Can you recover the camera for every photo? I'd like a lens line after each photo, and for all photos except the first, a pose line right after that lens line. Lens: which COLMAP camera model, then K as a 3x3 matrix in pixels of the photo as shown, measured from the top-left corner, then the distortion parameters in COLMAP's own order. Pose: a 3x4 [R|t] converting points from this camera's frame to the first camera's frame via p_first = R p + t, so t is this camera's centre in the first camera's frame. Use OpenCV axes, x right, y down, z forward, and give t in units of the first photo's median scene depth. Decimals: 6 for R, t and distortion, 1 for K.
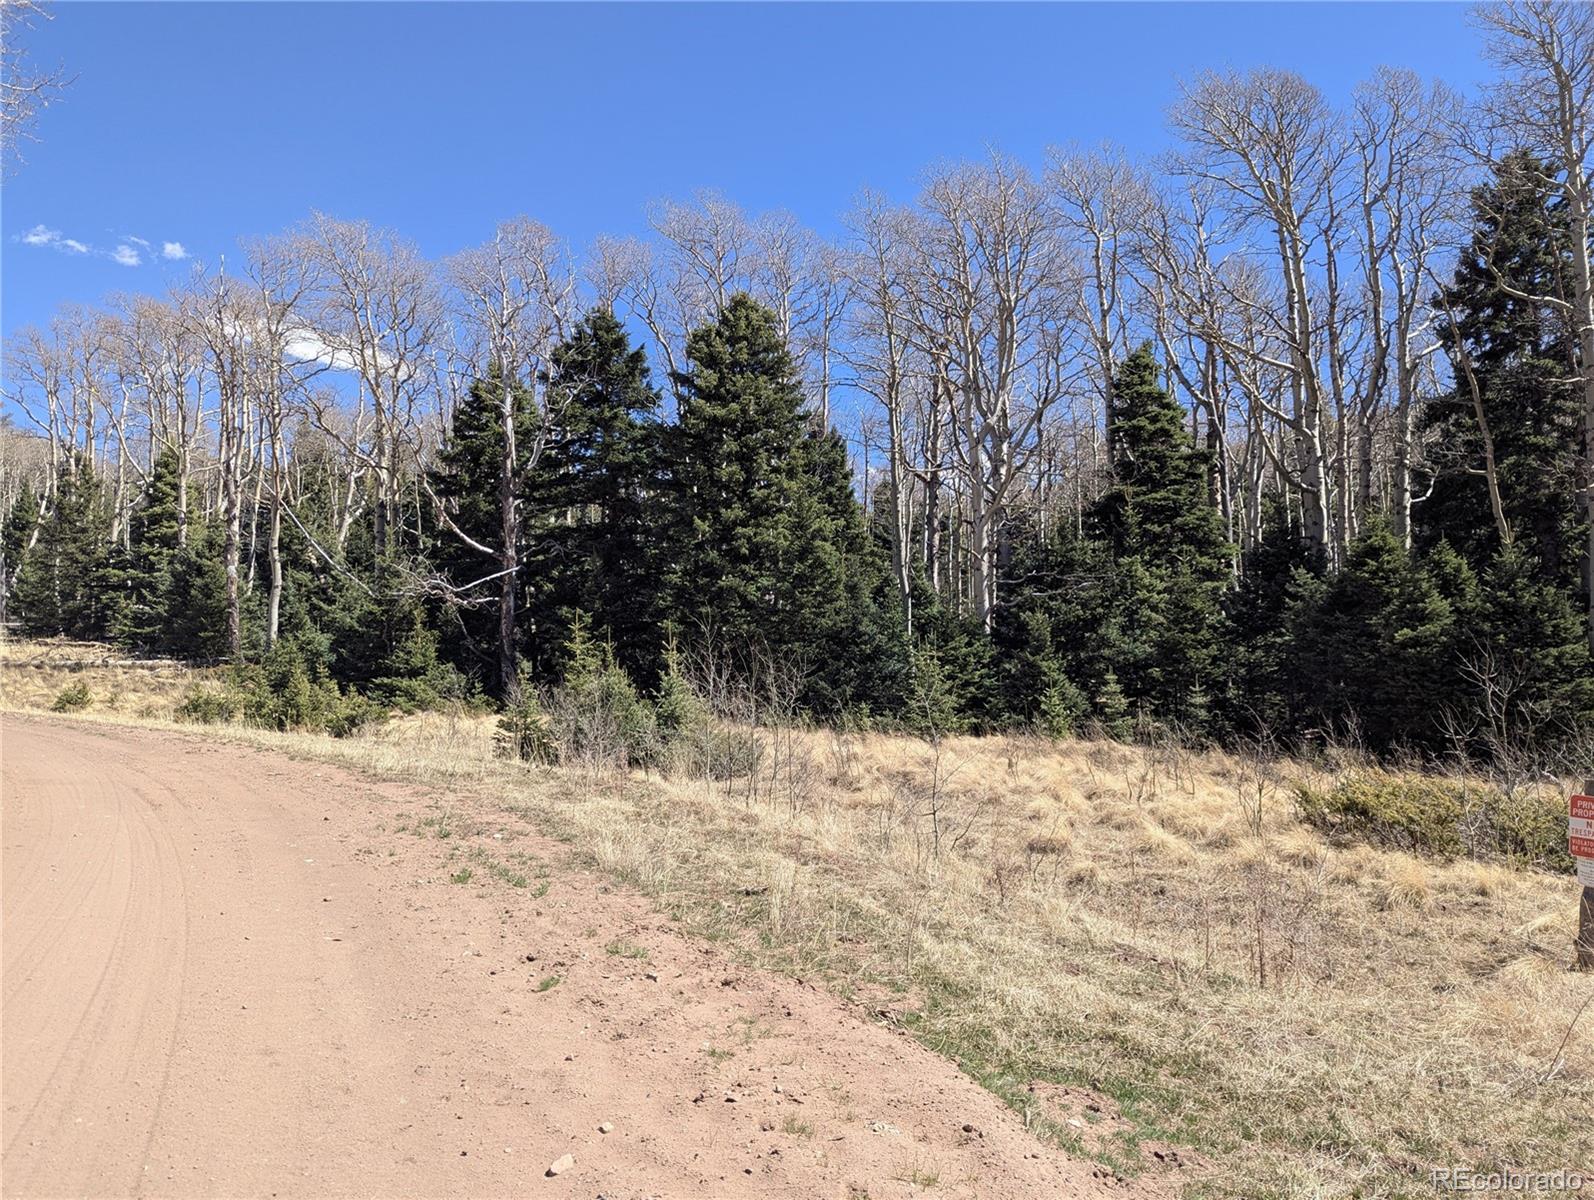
lens RADIAL K [[1110.8, 0, 796.6], [0, 1110.8, 601.0], [0, 0, 1]] dist [0.004271, 0.000368]
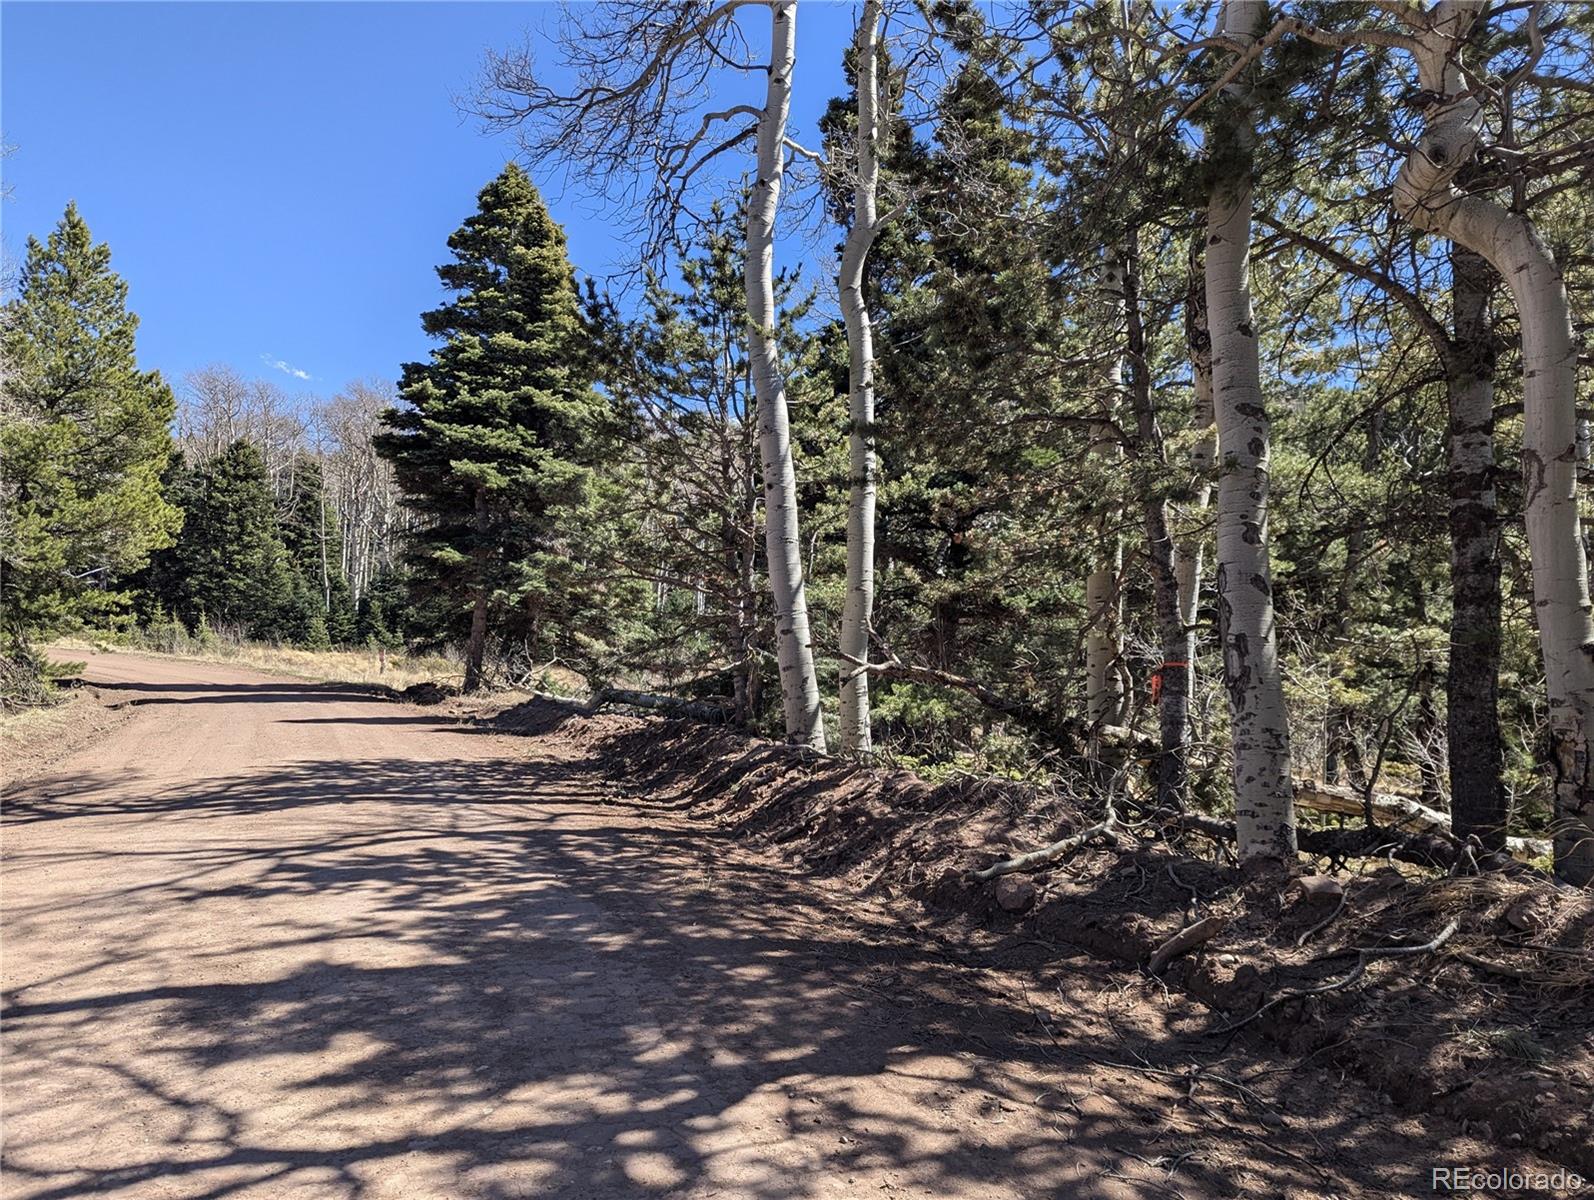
lens RADIAL K [[1110.8, 0, 798.9], [0, 1110.8, 599.4], [0, 0, 1]] dist [0.004271, 0.000368]
pose [[0.918390, 0.034760, 0.394147, 0.103418], [-0.051224, 0.998196, 0.031324, -0.104935], [-0.392347, -0.048957, 0.918514, -1.395884]]
